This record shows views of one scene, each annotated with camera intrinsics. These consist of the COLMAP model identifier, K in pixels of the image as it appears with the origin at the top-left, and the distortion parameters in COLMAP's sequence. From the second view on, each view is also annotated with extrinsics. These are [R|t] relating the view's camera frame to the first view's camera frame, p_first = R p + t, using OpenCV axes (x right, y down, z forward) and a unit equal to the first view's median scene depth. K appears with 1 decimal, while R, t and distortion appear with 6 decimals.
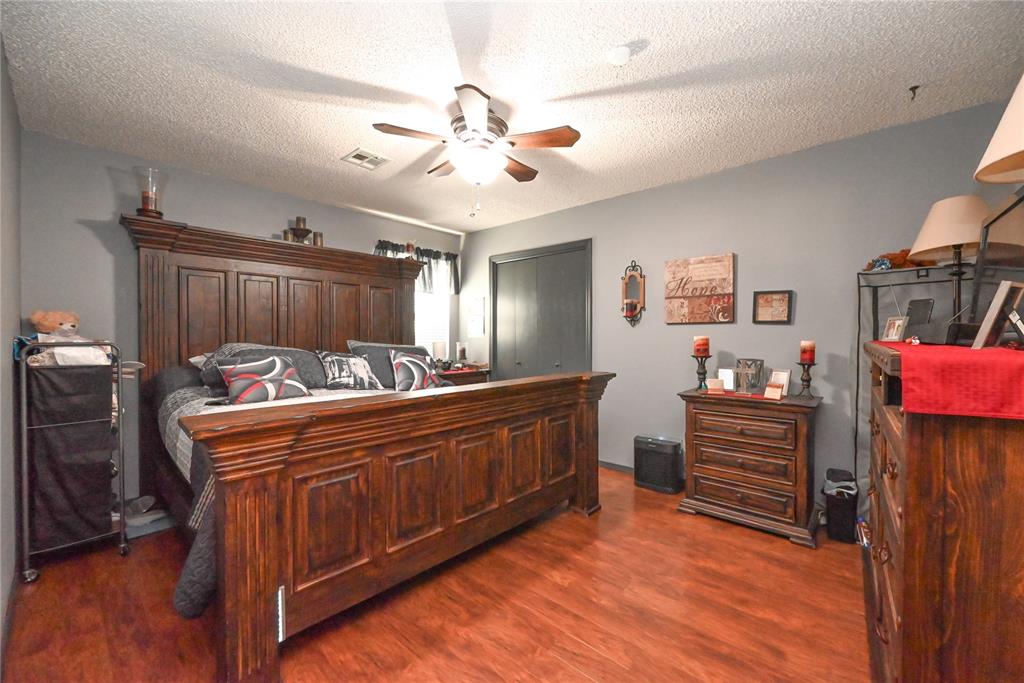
lens RADIAL K [[400.6, 0, 513.9], [0, 400.6, 340.5], [0, 0, 1]] dist [-0.000010, 0.000068]
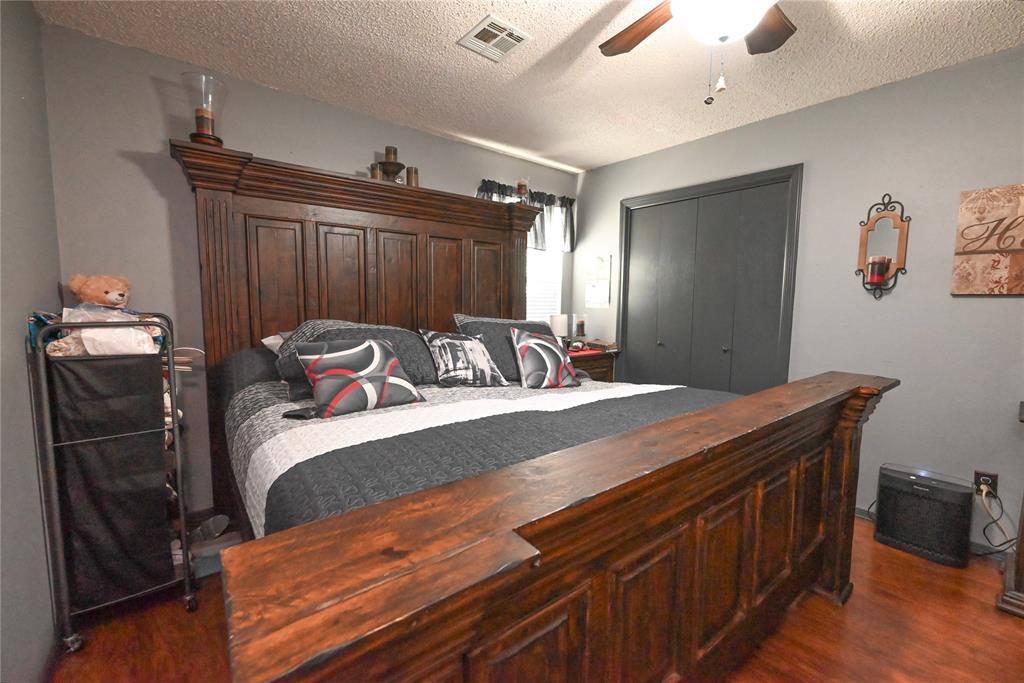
lens RADIAL K [[419.1, 0, 513.4], [0, 419.1, 338.7], [0, 0, 1]] dist [-0.001503, 0.000215]
pose [[0.987921, 0.024074, -0.153075, -0.210055], [-0.011224, 0.996380, 0.084263, -0.024225], [0.154549, -0.081528, 0.984616, 0.279725]]
